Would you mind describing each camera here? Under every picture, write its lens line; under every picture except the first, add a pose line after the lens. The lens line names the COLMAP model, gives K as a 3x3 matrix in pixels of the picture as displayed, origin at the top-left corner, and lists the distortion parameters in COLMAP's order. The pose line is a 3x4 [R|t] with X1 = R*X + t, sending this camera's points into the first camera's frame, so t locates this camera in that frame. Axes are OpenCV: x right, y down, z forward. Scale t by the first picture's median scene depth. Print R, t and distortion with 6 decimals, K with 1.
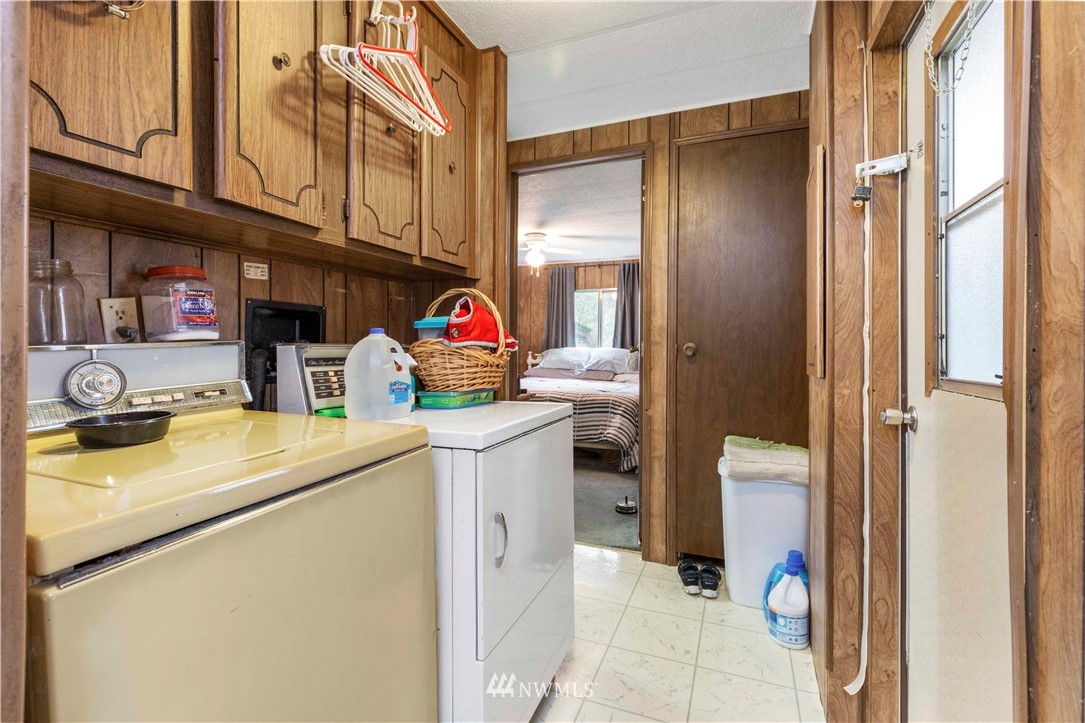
lens RADIAL K [[494.4, 0, 542.5], [0, 494.4, 361.5], [0, 0, 1]] dist [0.000667, 0.000029]
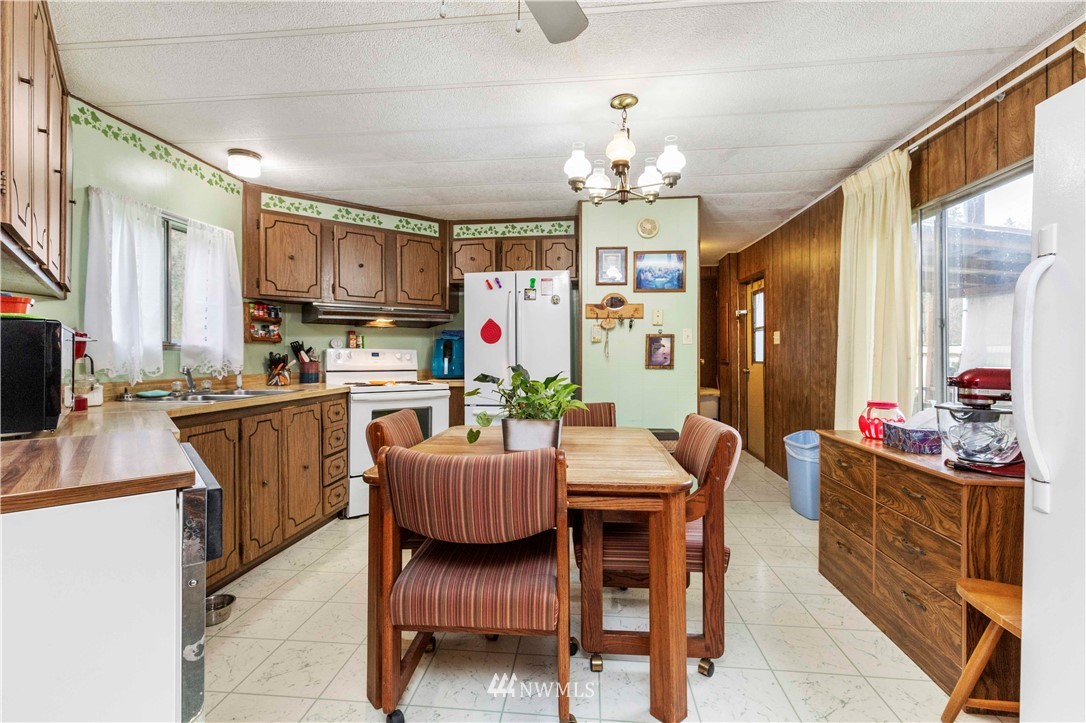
lens RADIAL K [[500.3, 0, 539.9], [0, 500.3, 351.8], [0, 0, 1]] dist [0.008760, -0.000328]
pose [[0.960086, 0.003355, 0.279684, -2.131072], [0.002396, 0.999793, -0.020220, 0.025701], [-0.279694, 0.020083, 0.959879, -2.579890]]
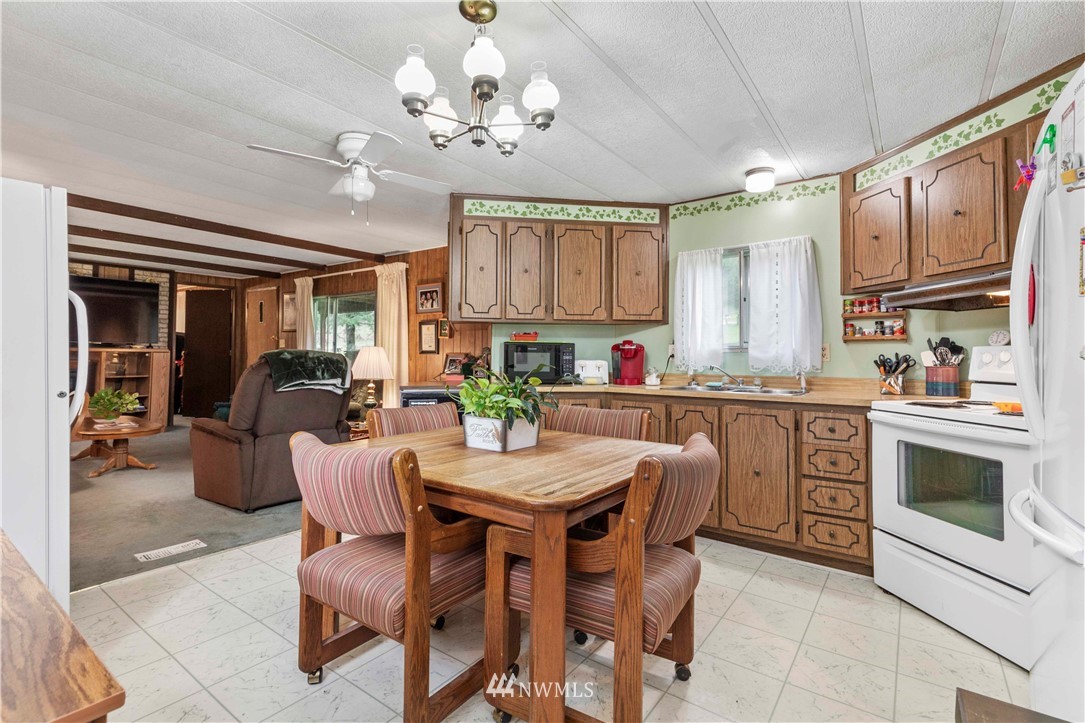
lens RADIAL K [[500.0, 0, 542.2], [0, 500.0, 342.7], [0, 0, 1]] dist [0.000911, 0.000095]
pose [[-0.247341, -0.029505, -0.968479, -0.270634], [-0.019153, 0.999490, -0.025558, 0.011277], [0.968739, 0.012228, -0.247780, -0.592027]]
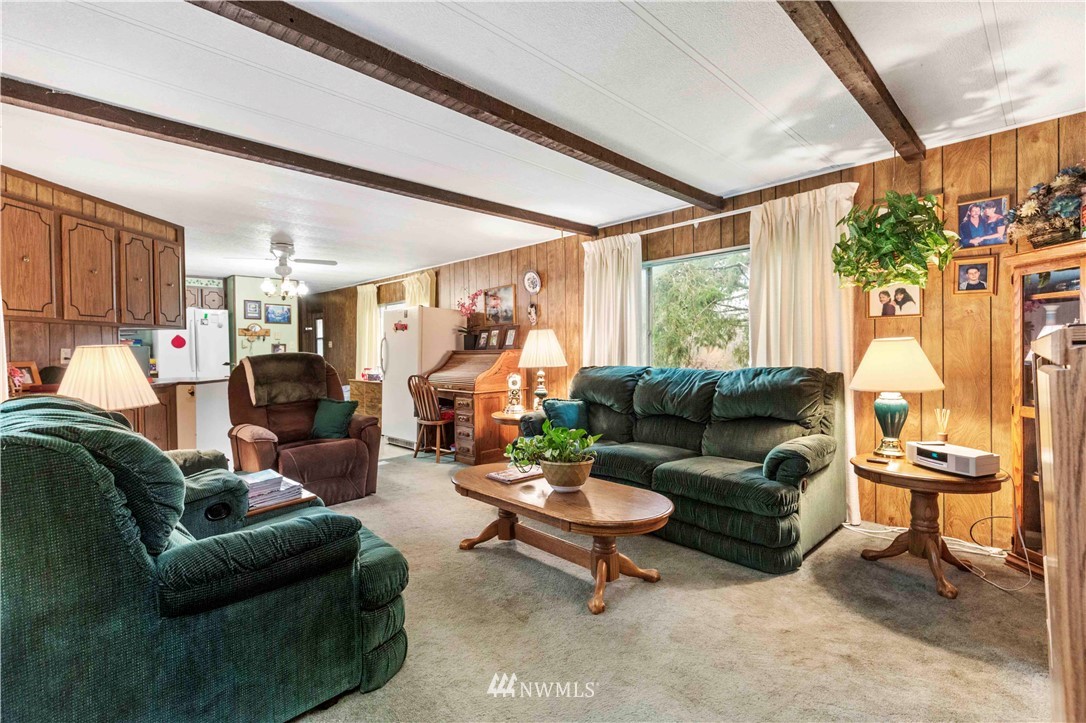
lens RADIAL K [[494.9, 0, 543.0], [0, 494.9, 361.5], [0, 0, 1]] dist [0.000667, 0.000029]
pose [[0.399410, -0.023978, 0.916459, -4.709432], [0.018806, 0.999662, 0.017959, 0.033126], [-0.916580, 0.010062, 0.399726, -5.160449]]
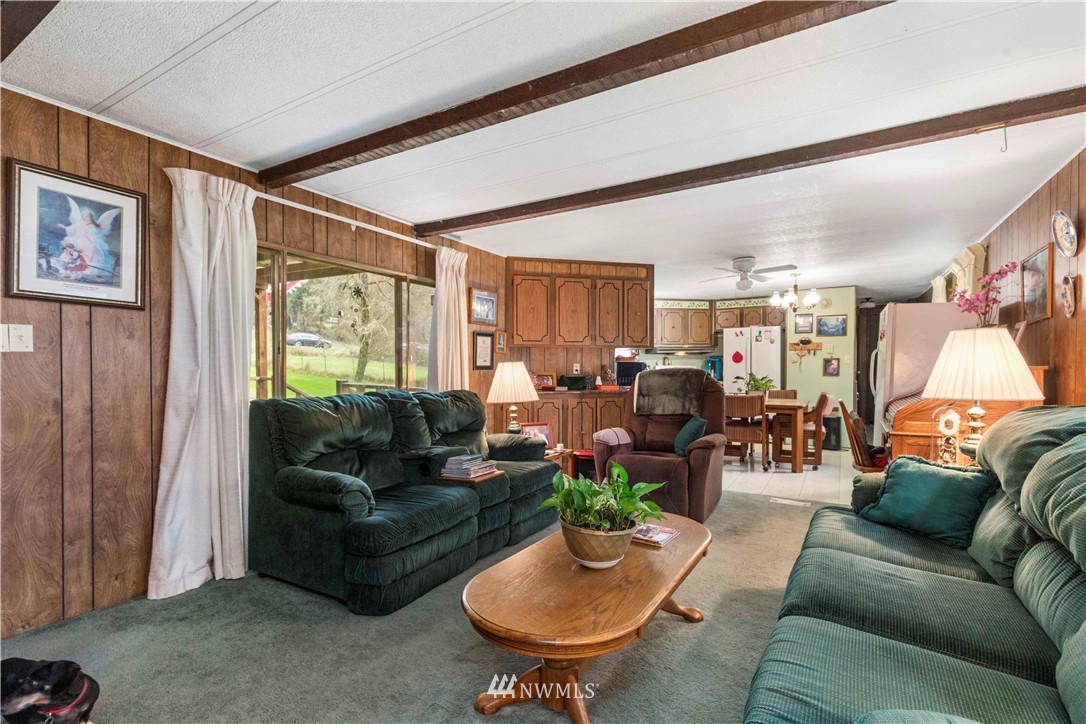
lens RADIAL K [[502.5, 0, 542.4], [0, 502.5, 374.5], [0, 0, 1]] dist [0.002378, 0.000082]
pose [[0.987488, 0.002159, -0.157679, -2.907324], [-0.001715, 0.999994, 0.002951, 0.038663], [0.157684, -0.002644, 0.987486, -5.839564]]
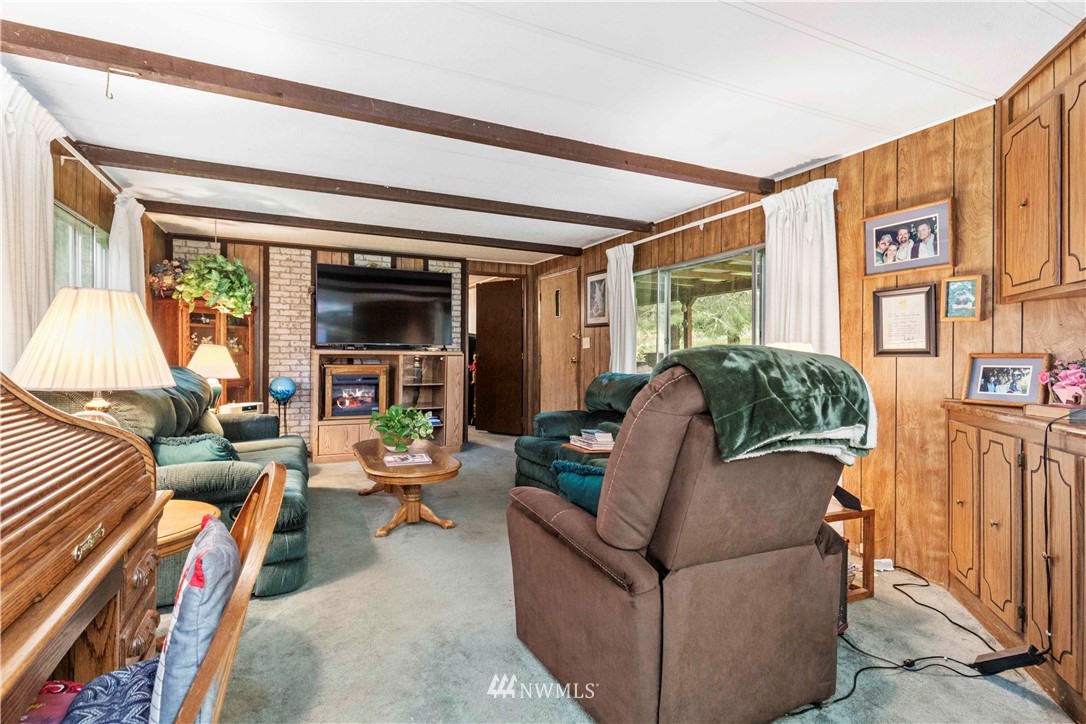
lens RADIAL K [[517.3, 0, 524.6], [0, 517.3, 360.0], [0, 0, 1]] dist [0.003208, -0.000009]
pose [[-0.691701, -0.001295, -0.722183, -1.457948], [-0.014293, 0.999827, 0.011896, 0.029185], [0.722043, 0.018551, -0.691600, -2.113726]]
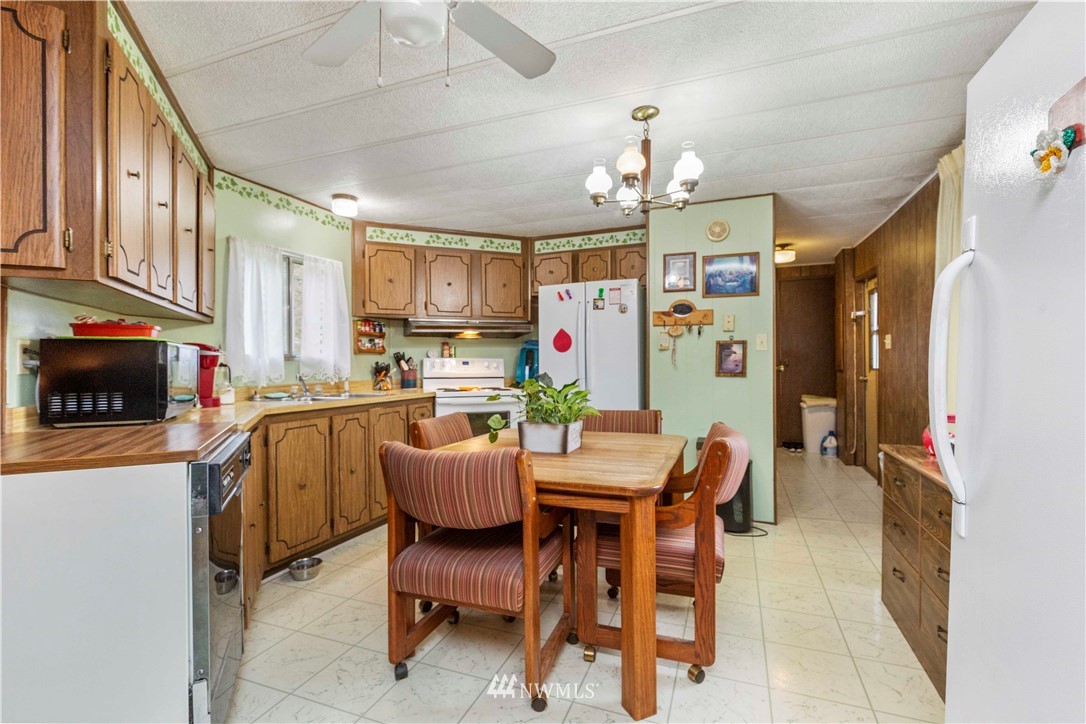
lens RADIAL K [[494.9, 0, 543.0], [0, 494.9, 362.0], [0, 0, 1]] dist [0.000667, 0.000029]
pose [[0.999883, -0.004264, 0.014663, -1.769375], [0.004491, 0.999870, -0.015486, 0.024758], [-0.014595, 0.015550, 0.999773, -2.727113]]
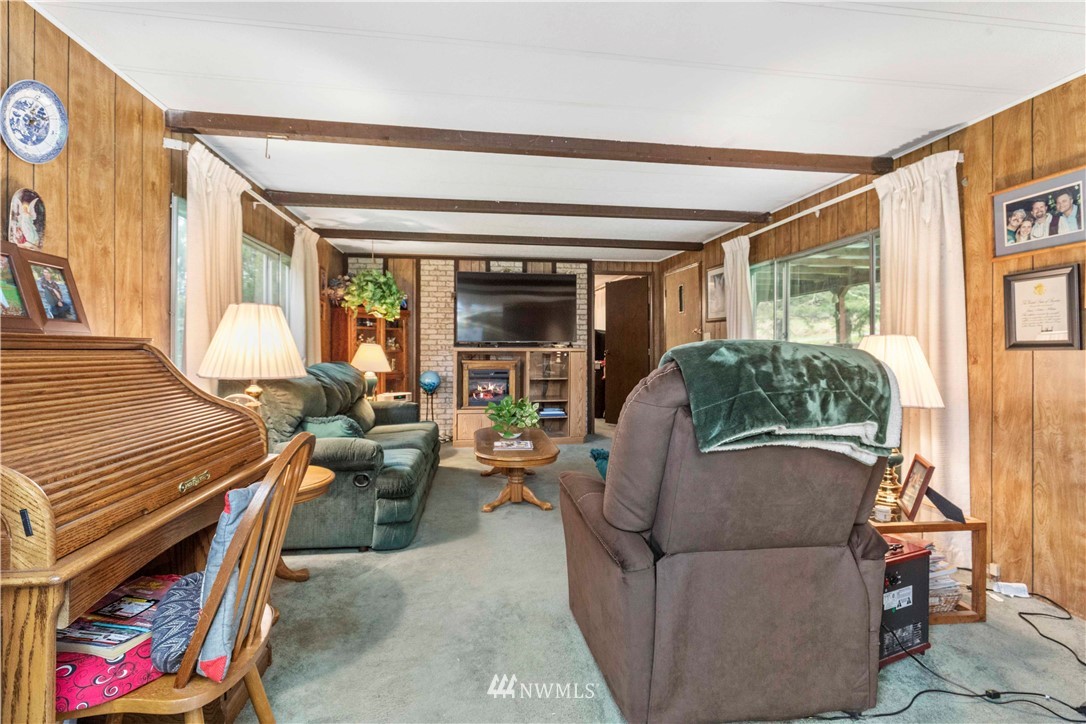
lens RADIAL K [[503.8, 0, 542.1], [0, 503.8, 355.3], [0, 0, 1]] dist [0.000531, -0.000194]
pose [[-0.863318, 0.000825, -0.504660, -1.638763], [-0.006927, 0.999885, 0.013484, 0.025933], [0.504613, 0.015137, -0.863213, -1.837649]]
